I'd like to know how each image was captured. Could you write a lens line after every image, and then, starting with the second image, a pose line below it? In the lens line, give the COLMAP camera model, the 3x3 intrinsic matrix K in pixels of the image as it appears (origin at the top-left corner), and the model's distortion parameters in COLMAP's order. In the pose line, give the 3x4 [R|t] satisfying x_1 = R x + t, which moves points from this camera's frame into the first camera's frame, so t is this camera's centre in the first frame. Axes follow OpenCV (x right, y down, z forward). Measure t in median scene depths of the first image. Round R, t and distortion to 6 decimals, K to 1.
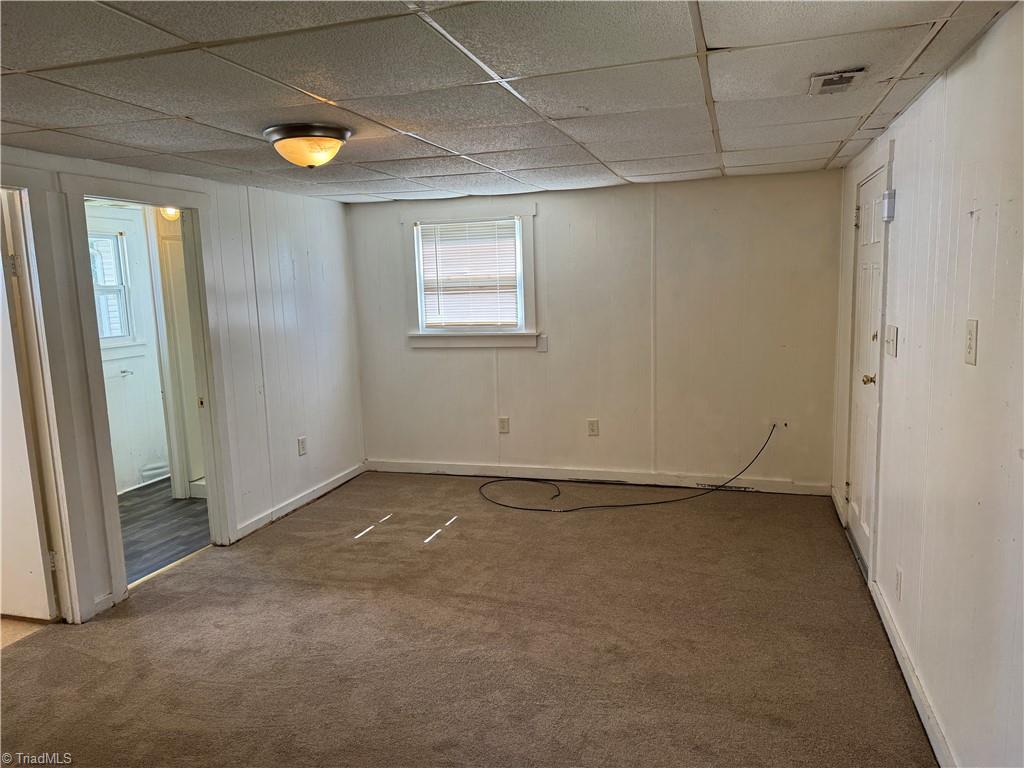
lens RADIAL K [[722.1, 0, 510.2], [0, 722.1, 388.0], [0, 0, 1]] dist [0.058998, -0.072582]
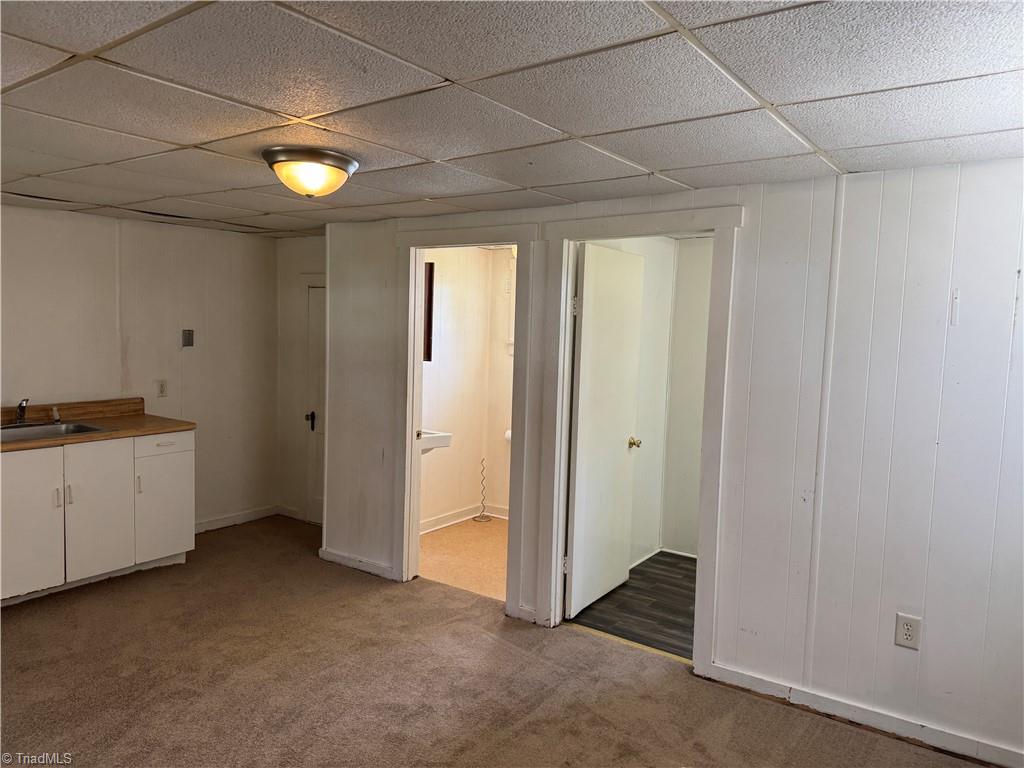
lens RADIAL K [[722.1, 0, 521.5], [0, 722.1, 383.4], [0, 0, 1]] dist [0.058998, -0.072582]
pose [[-0.298852, 0.098526, -0.949200, 0.407754], [-0.153954, 0.976649, 0.149847, -0.188168], [0.941799, 0.190915, -0.276705, 1.152451]]
